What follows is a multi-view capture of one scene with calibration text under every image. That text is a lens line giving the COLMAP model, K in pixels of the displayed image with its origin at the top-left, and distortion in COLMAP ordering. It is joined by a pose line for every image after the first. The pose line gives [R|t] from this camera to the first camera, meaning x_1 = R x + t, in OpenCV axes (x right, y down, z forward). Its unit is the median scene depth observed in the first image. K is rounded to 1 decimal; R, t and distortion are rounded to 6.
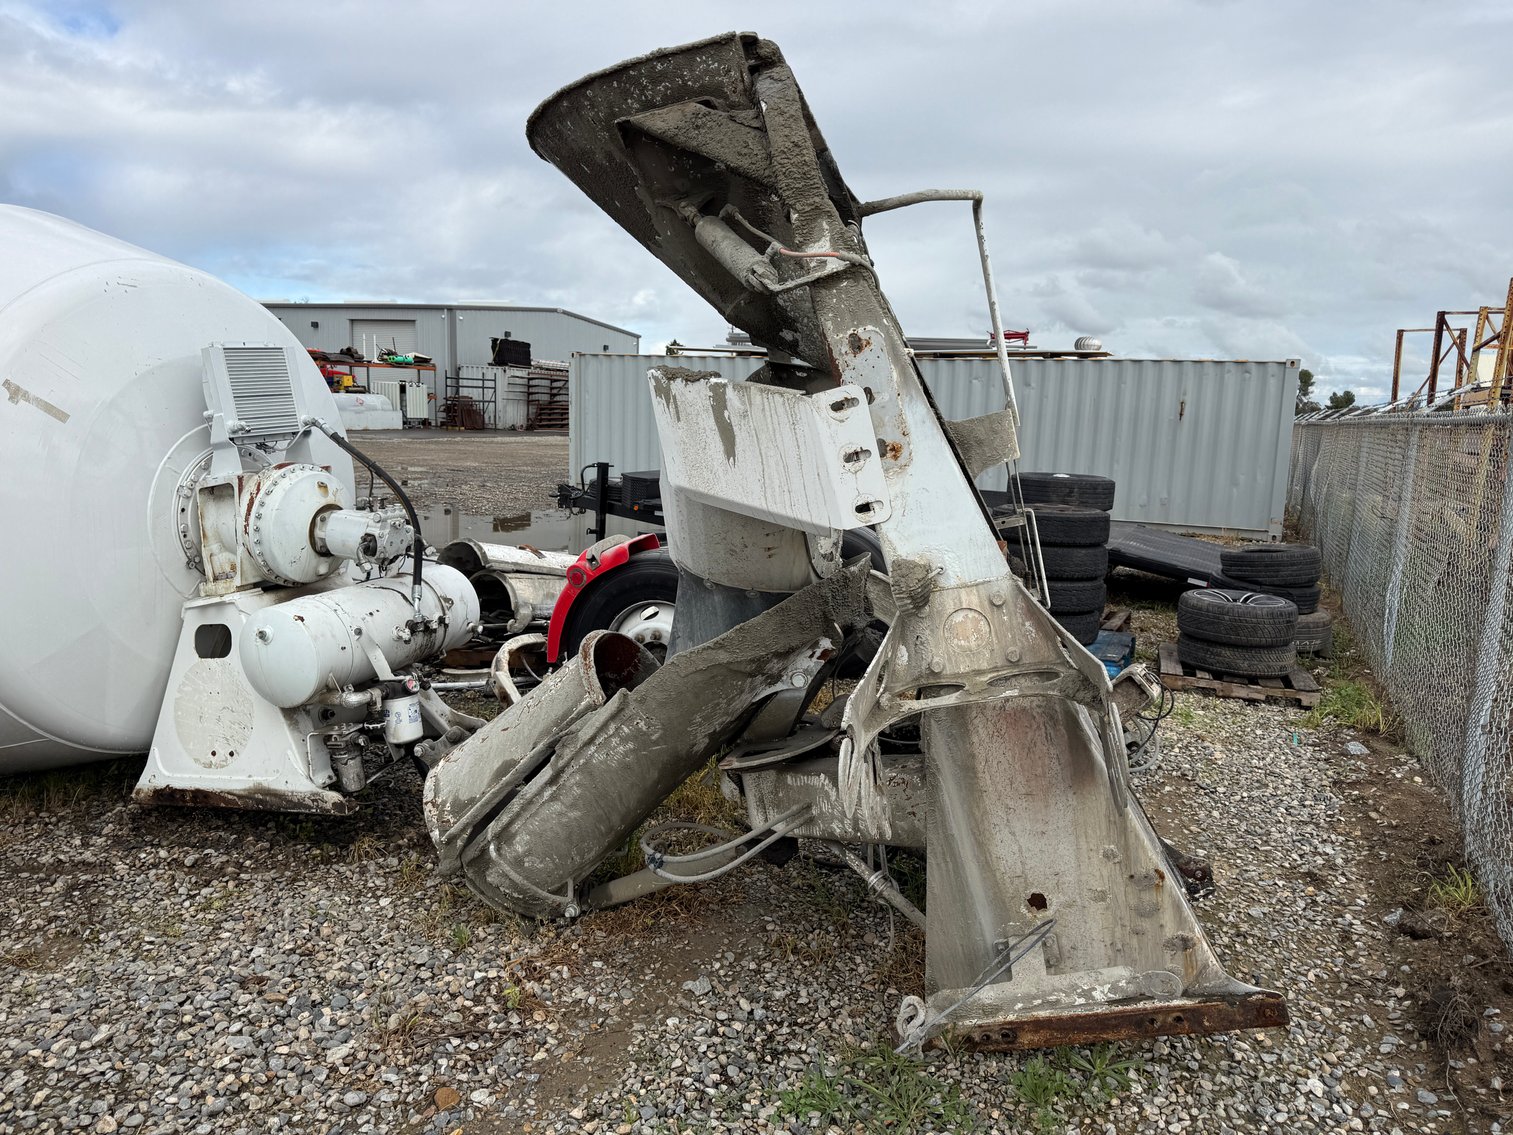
lens RADIAL K [[1090.8, 0, 805.7], [0, 1090.8, 578.7], [0, 0, 1]] dist [0.010441, -0.032219]
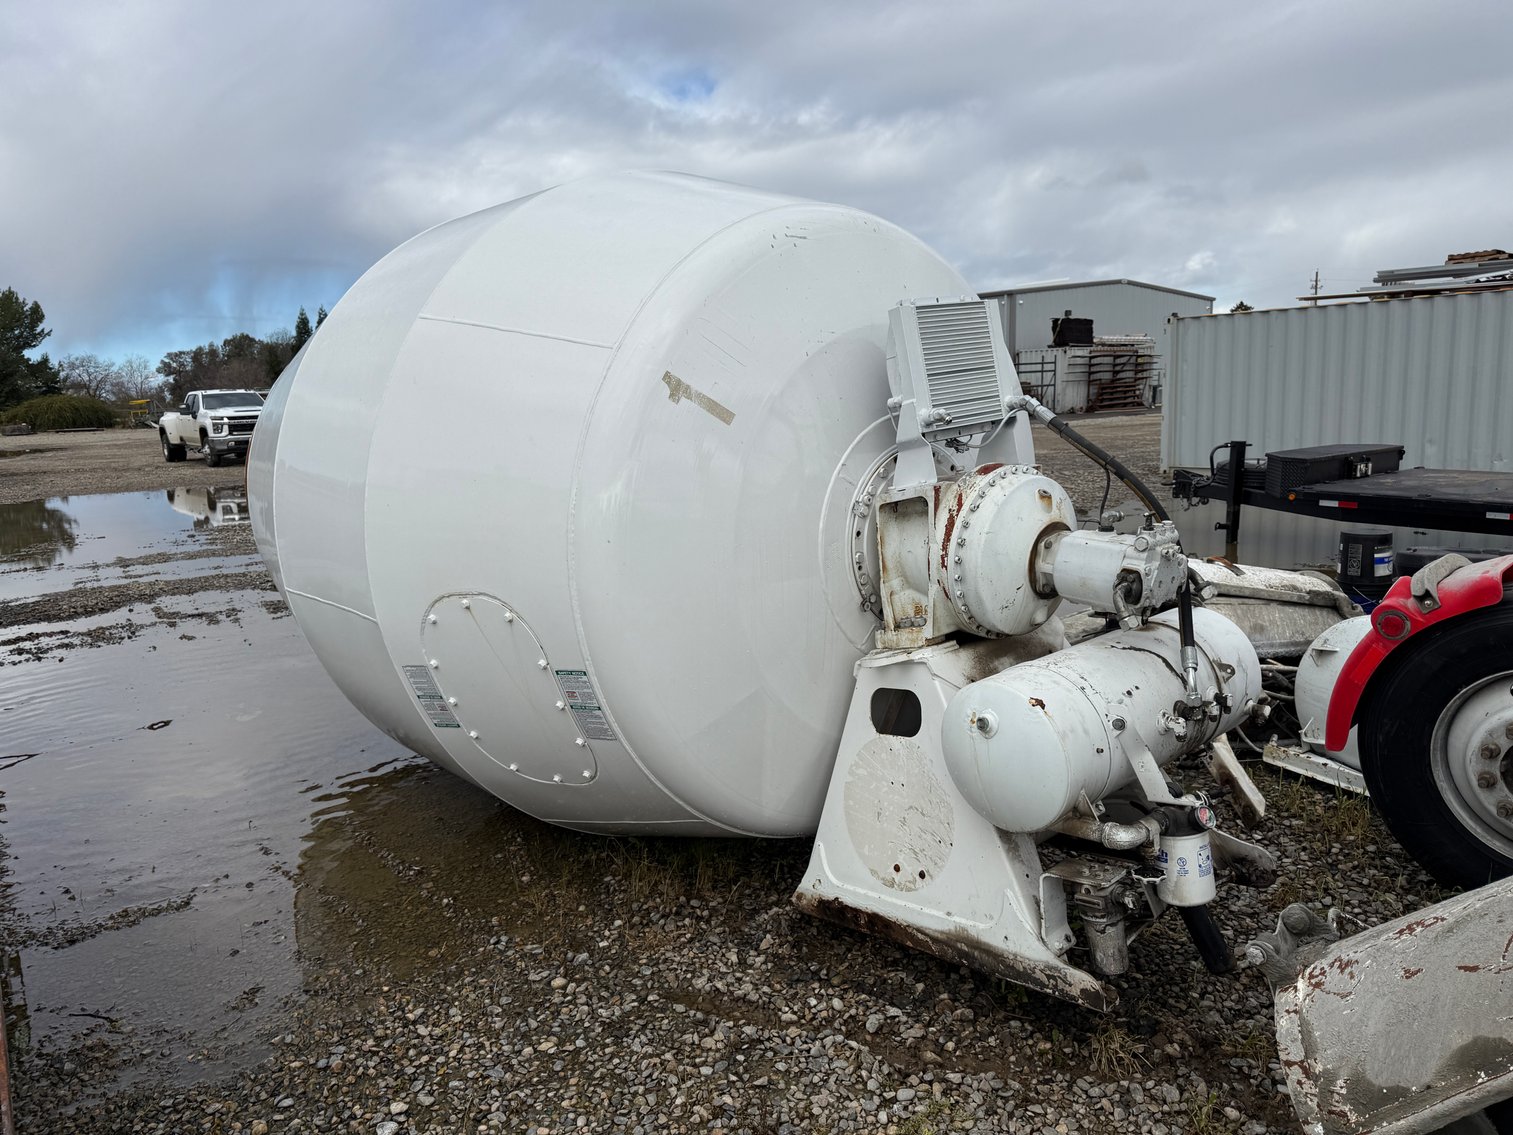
lens RADIAL K [[1090.8, 0, 743.9], [0, 1090.8, 561.8], [0, 0, 1]] dist [0.010441, -0.032219]
pose [[0.860535, 0.003978, -0.509376, -0.258601], [-0.004825, 0.999988, -0.000341, -0.042993], [0.509368, 0.002751, 0.860544, 0.319041]]
